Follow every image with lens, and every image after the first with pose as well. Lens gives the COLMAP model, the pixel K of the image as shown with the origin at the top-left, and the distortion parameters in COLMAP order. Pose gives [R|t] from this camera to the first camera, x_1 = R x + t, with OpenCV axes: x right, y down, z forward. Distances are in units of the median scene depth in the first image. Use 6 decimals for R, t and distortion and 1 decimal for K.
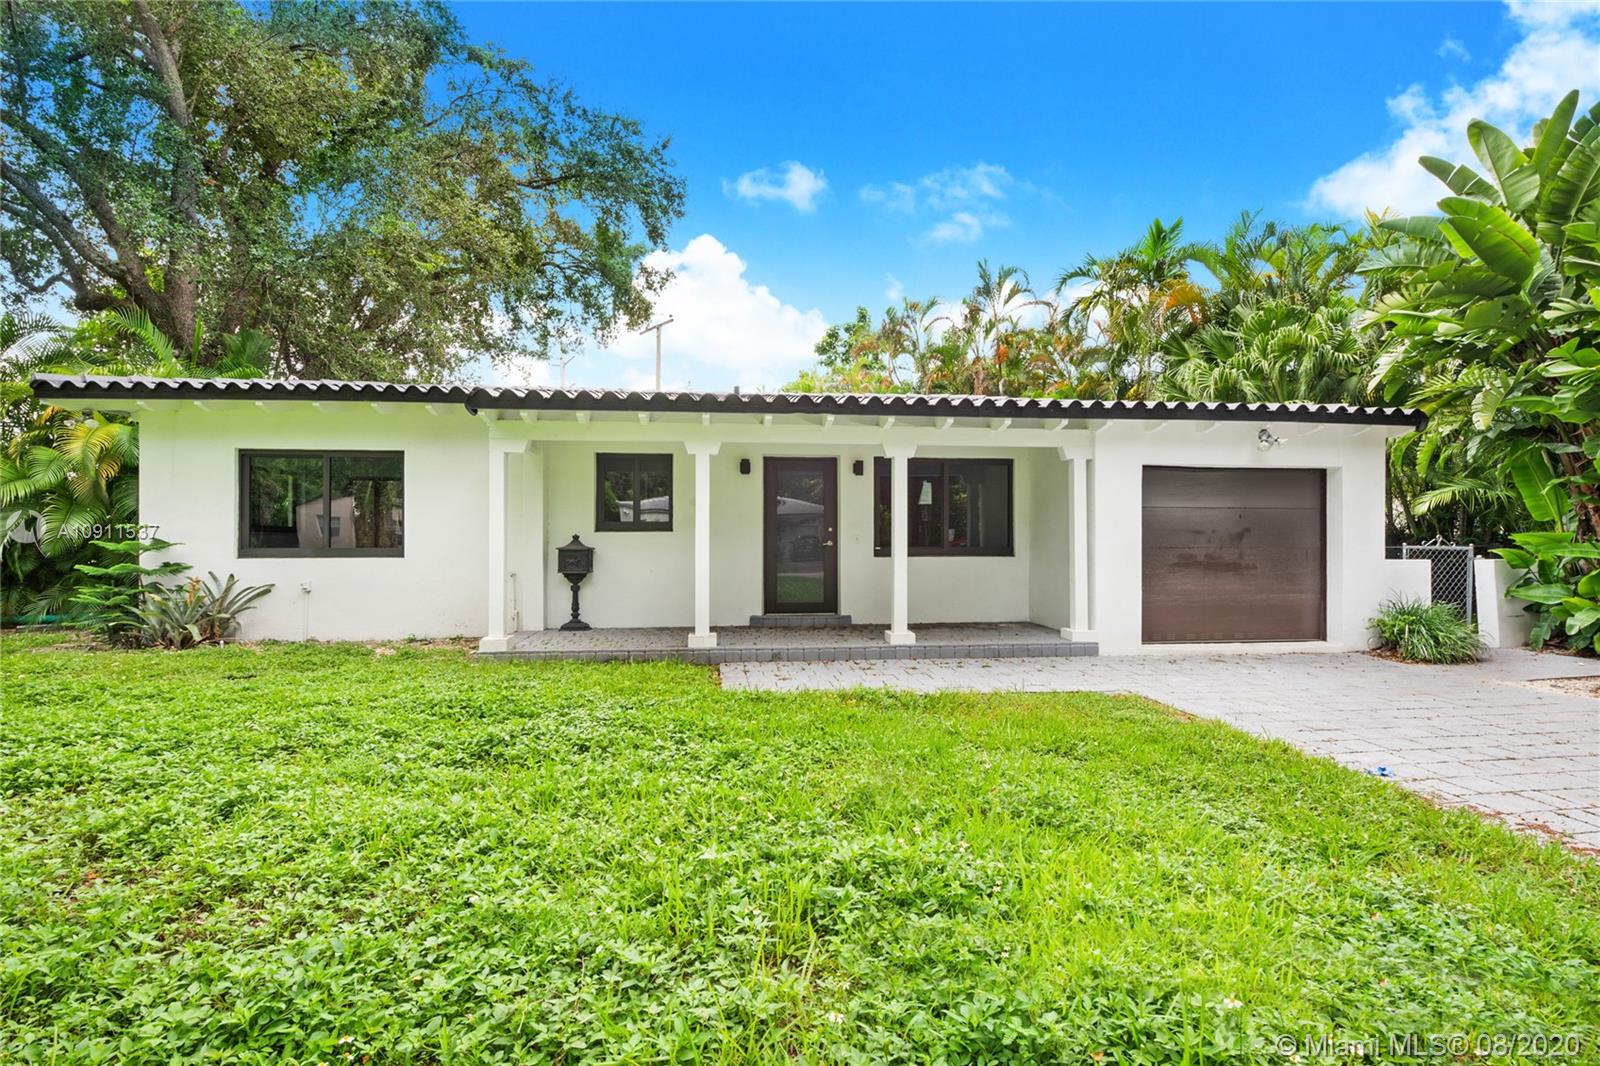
lens RADIAL K [[726.5, 0, 800.0], [0, 726.5, 533.0], [0, 0, 1]] dist [0.000335, -0.000372]
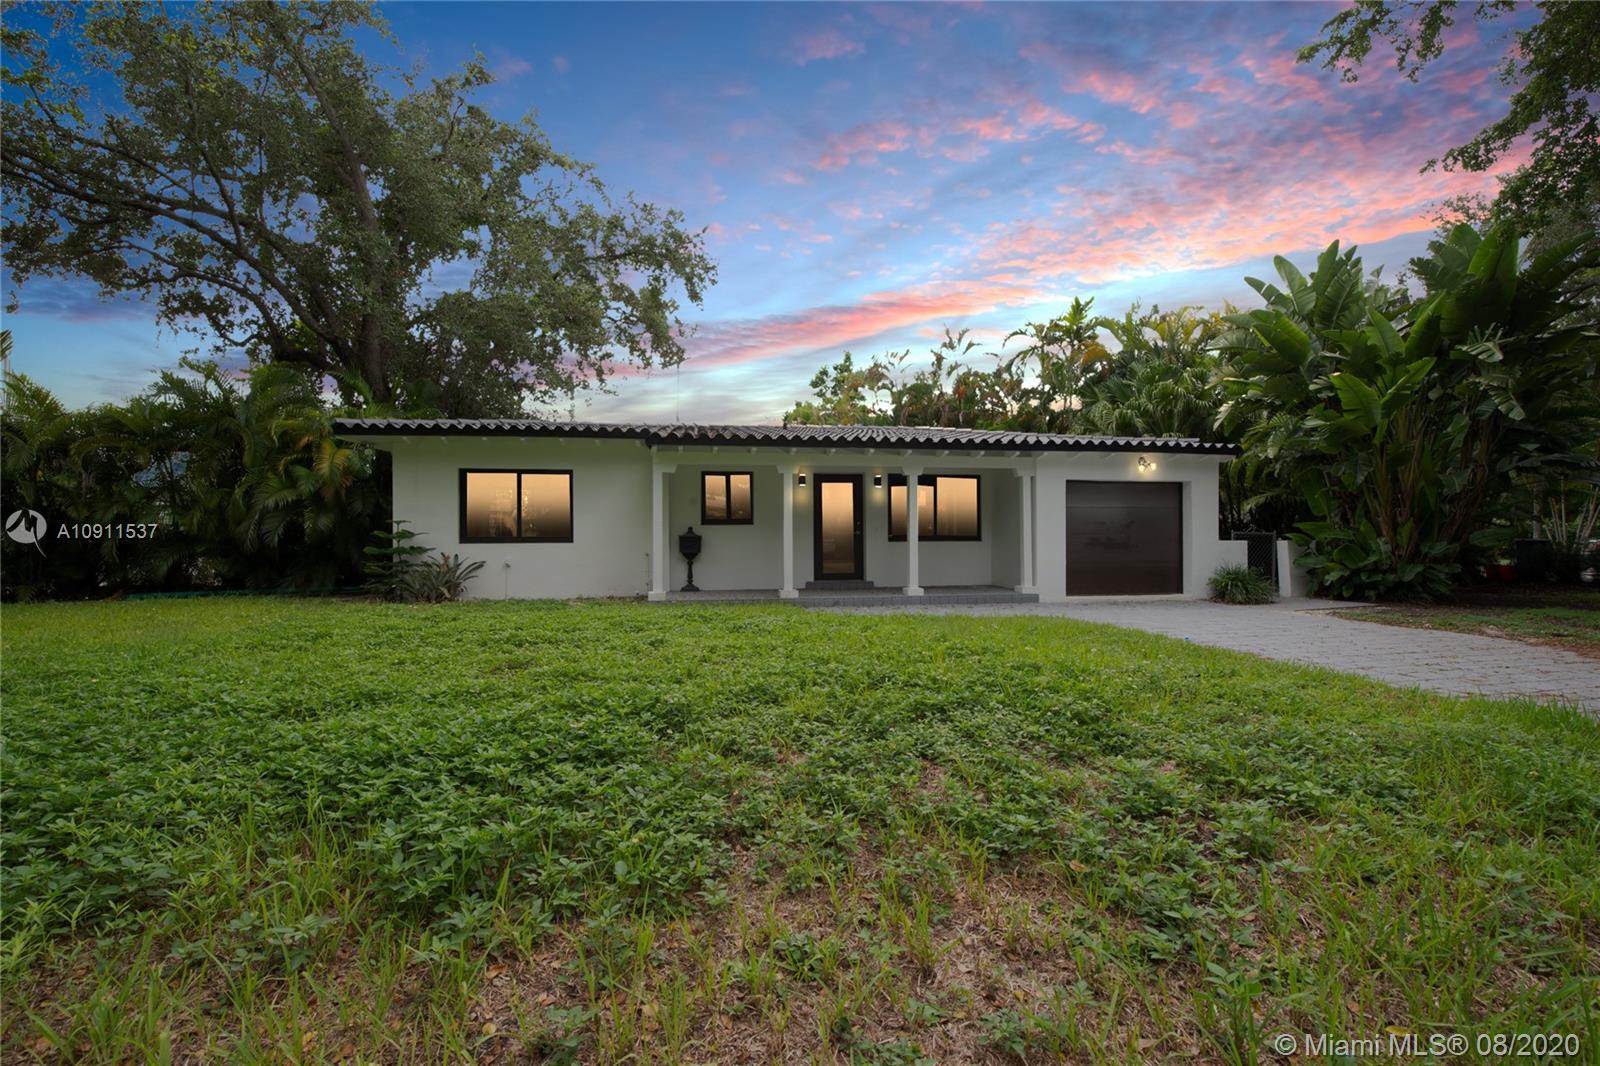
lens RADIAL K [[645.5, 0, 800.0], [0, 645.5, 533.0], [0, 0, 1]] dist [-0.000067, 0.000069]
pose [[0.998807, -0.003834, 0.048688, -0.087750], [0.003941, 0.999990, -0.002108, 0.010947], [-0.048680, 0.002298, 0.998812, -0.186709]]
